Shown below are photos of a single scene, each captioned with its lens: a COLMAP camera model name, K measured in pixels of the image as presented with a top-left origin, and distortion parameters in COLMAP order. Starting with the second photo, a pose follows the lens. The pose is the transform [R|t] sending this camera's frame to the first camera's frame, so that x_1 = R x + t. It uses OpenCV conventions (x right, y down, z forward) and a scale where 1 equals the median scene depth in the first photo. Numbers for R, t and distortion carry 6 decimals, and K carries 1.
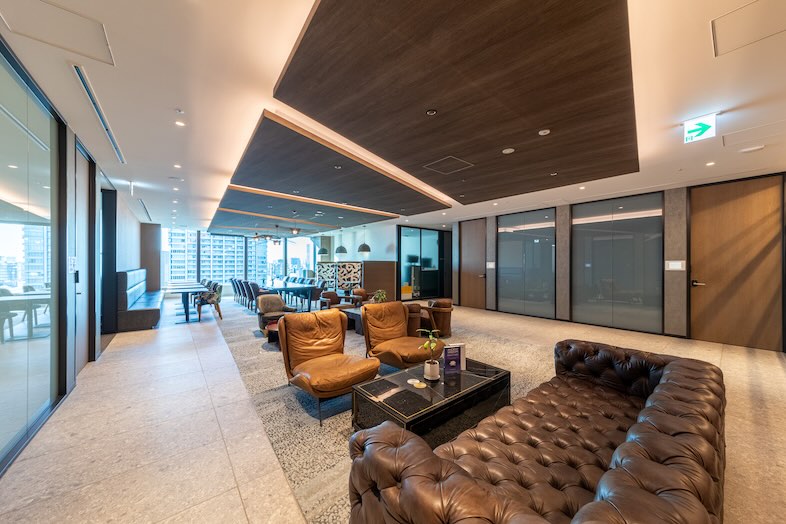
lens RADIAL K [[275.9, 0, 393.0], [0, 275.9, 262.0], [0, 0, 1]] dist [0.000398, 0.000006]
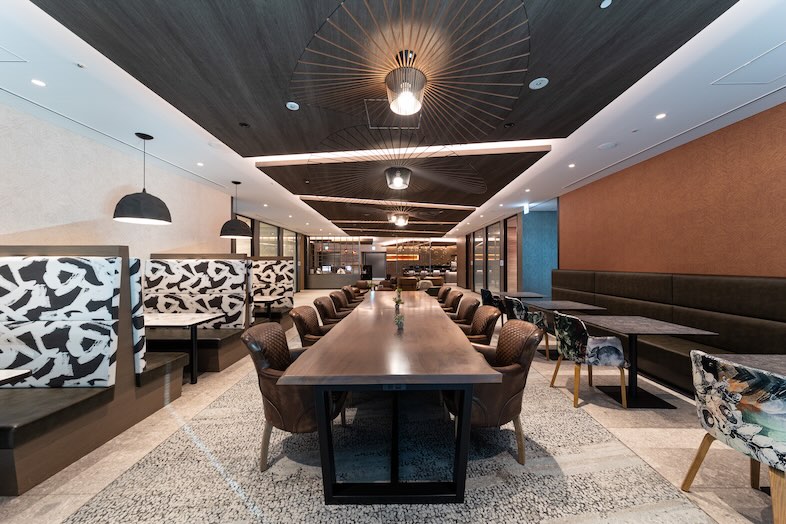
lens RADIAL K [[280.6, 0, 393.0], [0, 280.6, 262.0], [0, 0, 1]] dist [0.000442, 0.000151]
pose [[-0.781059, 0.004293, 0.624443, -0.527479], [-0.003737, 0.999926, -0.011548, 0.010290], [-0.624446, -0.011354, -0.780985, 1.026362]]
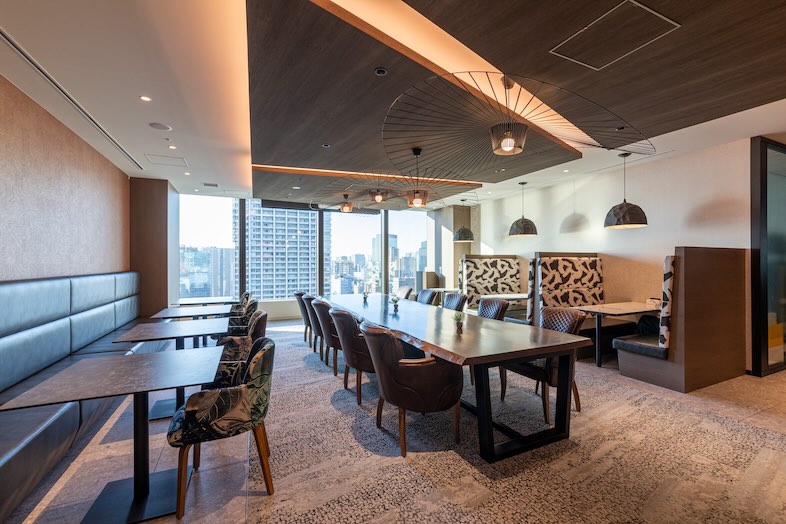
lens RADIAL K [[332.3, 0, 393.0], [0, 332.3, 262.0], [0, 0, 1]] dist [-0.001708, -0.000189]
pose [[0.971272, -0.004203, -0.237937, -0.258822], [0.006594, 0.999935, 0.009257, 0.004547], [0.237882, -0.010560, 0.971237, 0.429978]]
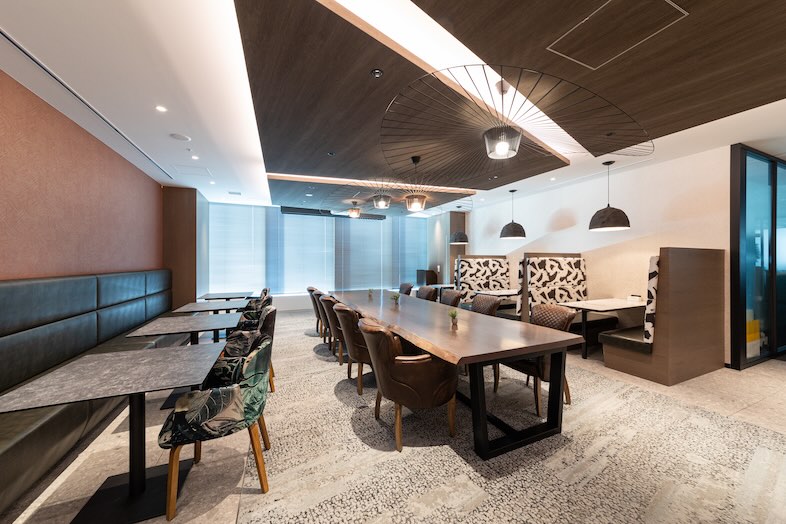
lens RADIAL K [[280.6, 0, 393.0], [0, 280.6, 262.0], [0, 0, 1]] dist [0.000442, 0.000151]
pose [[0.965757, -0.001988, -0.259440, -0.259328], [0.004996, 0.999928, 0.010933, 0.004847], [0.259400, -0.011854, 0.965697, 0.456788]]
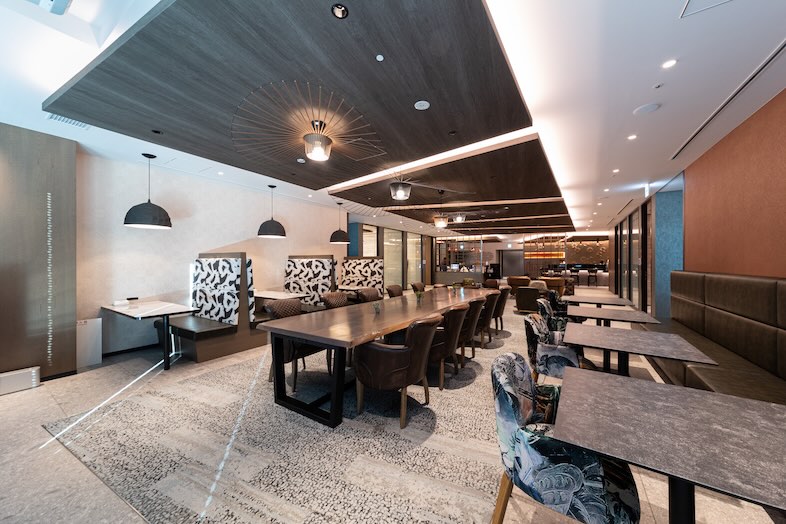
lens RADIAL K [[275.9, 0, 393.0], [0, 275.9, 262.0], [0, 0, 1]] dist [0.000398, 0.000006]
pose [[-0.318904, -0.000804, 0.947787, -0.663588], [-0.008047, 0.999966, -0.001859, 0.009208], [-0.947753, -0.008220, -0.318899, 0.920791]]
